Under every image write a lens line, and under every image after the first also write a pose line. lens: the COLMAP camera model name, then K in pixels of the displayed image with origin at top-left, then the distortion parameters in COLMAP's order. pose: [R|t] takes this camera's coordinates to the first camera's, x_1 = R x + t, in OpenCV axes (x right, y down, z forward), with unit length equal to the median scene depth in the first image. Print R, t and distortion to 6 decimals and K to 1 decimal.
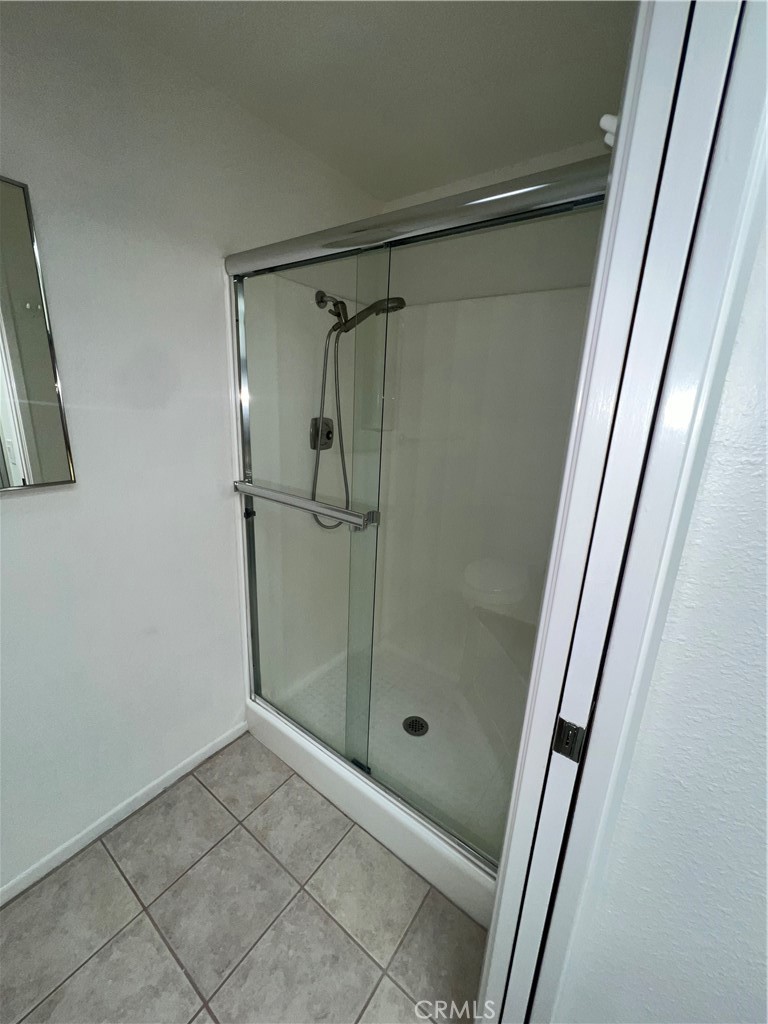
lens RADIAL K [[409.3, 0, 386.5], [0, 409.3, 509.0], [0, 0, 1]] dist [0.003456, 0.000244]
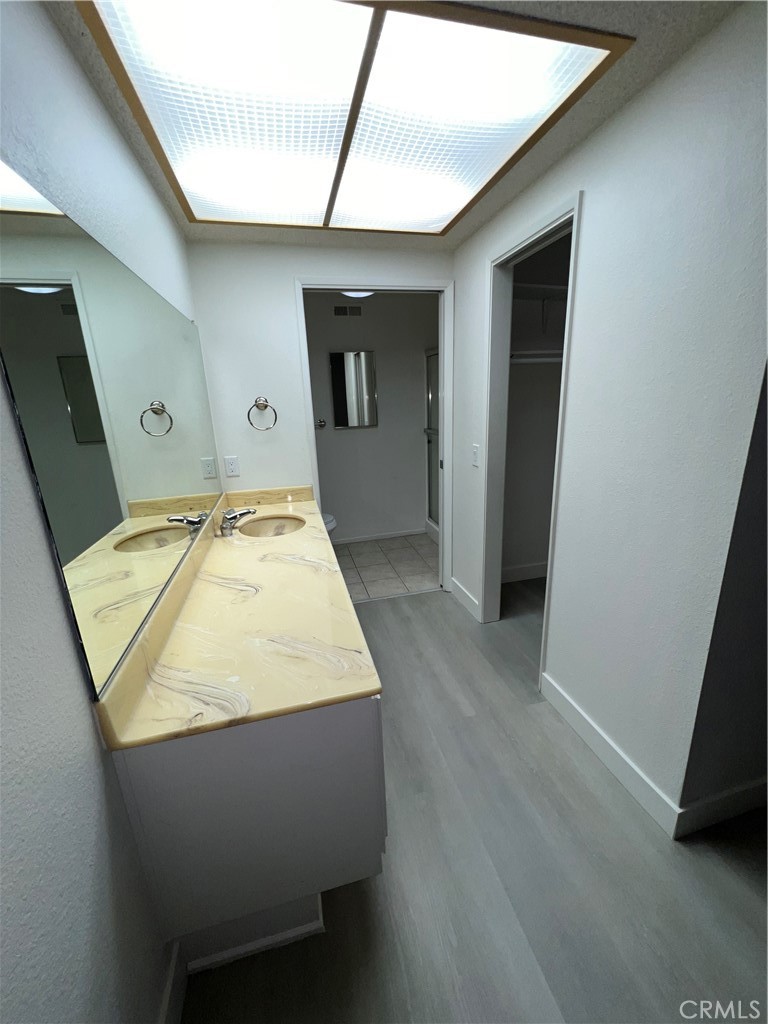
lens RADIAL K [[409.3, 0, 386.8], [0, 409.3, 512.7], [0, 0, 1]] dist [0.003456, 0.000244]
pose [[0.758387, 0.100392, -0.644027, 1.244889], [-0.093316, 0.994612, 0.045156, 0.386765], [0.645090, 0.025852, 0.763669, -1.229061]]
